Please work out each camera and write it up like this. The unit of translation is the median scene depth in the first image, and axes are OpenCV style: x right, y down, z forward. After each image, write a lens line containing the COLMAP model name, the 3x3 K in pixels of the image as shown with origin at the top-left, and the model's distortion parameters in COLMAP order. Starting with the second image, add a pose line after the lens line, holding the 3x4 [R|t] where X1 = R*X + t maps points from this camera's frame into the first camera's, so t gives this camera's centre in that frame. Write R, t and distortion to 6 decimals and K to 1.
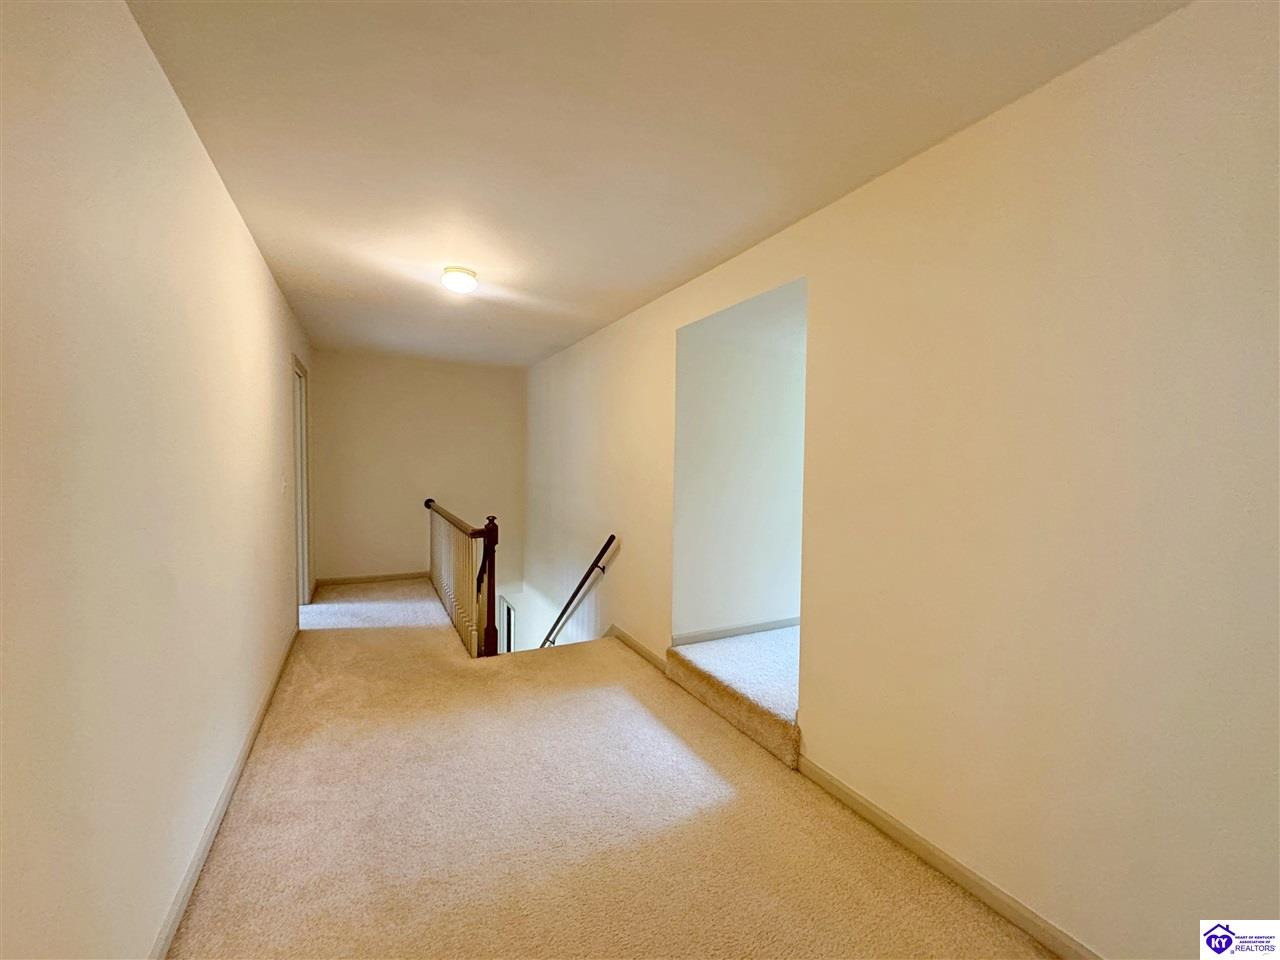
lens RADIAL K [[524.1, 0, 640.0], [0, 524.1, 480.0], [0, 0, 1]] dist [-0.000765, -0.000288]
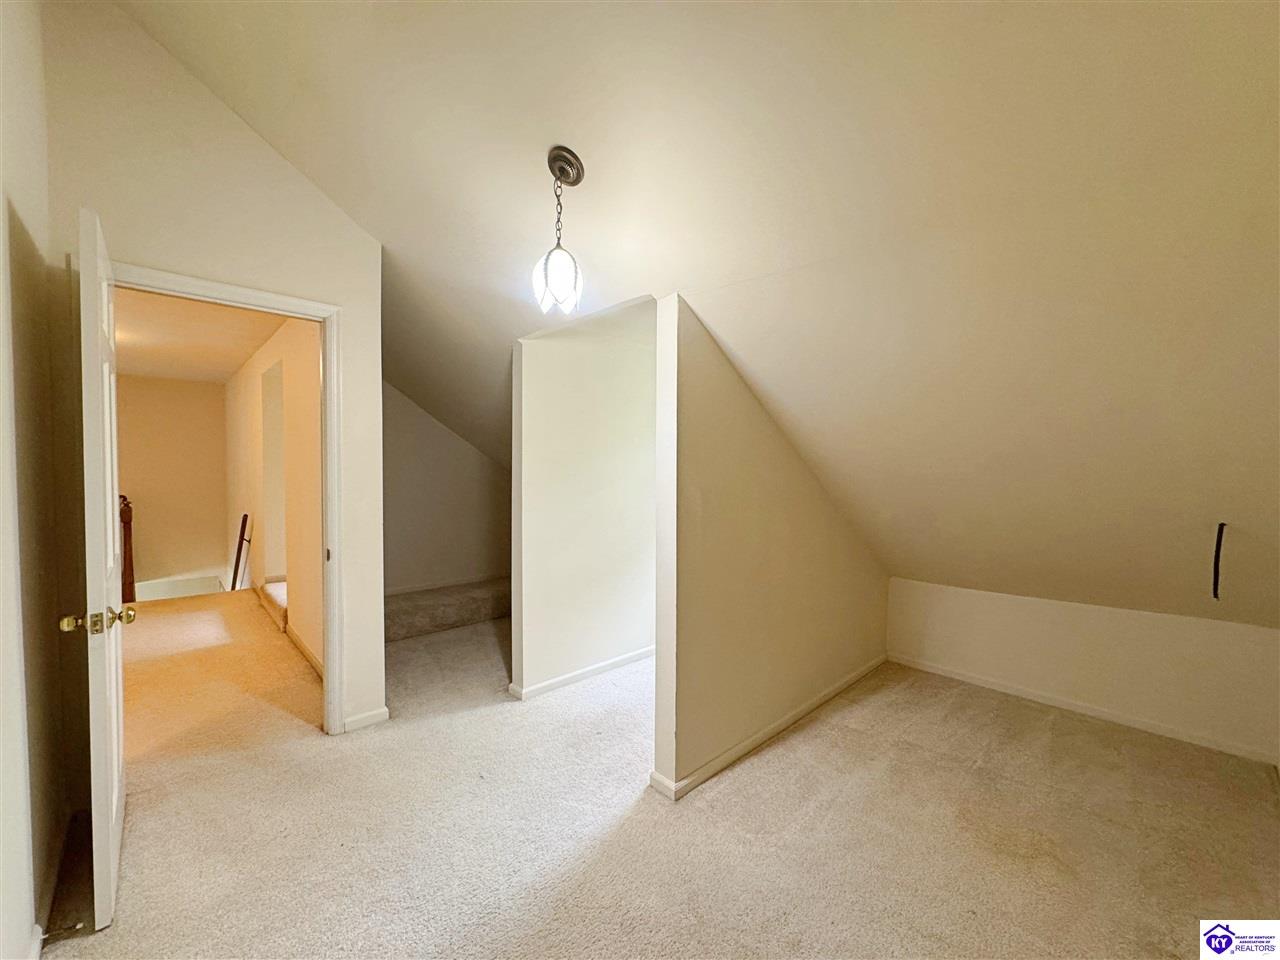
lens RADIAL K [[524.1, 0, 640.0], [0, 524.1, 480.0], [0, 0, 1]] dist [-0.000765, -0.000288]
pose [[0.959939, -0.013480, 0.279885, 0.689355], [0.015003, 0.999882, -0.003301, 0.045102], [-0.279807, 0.007368, 0.960028, -0.745511]]
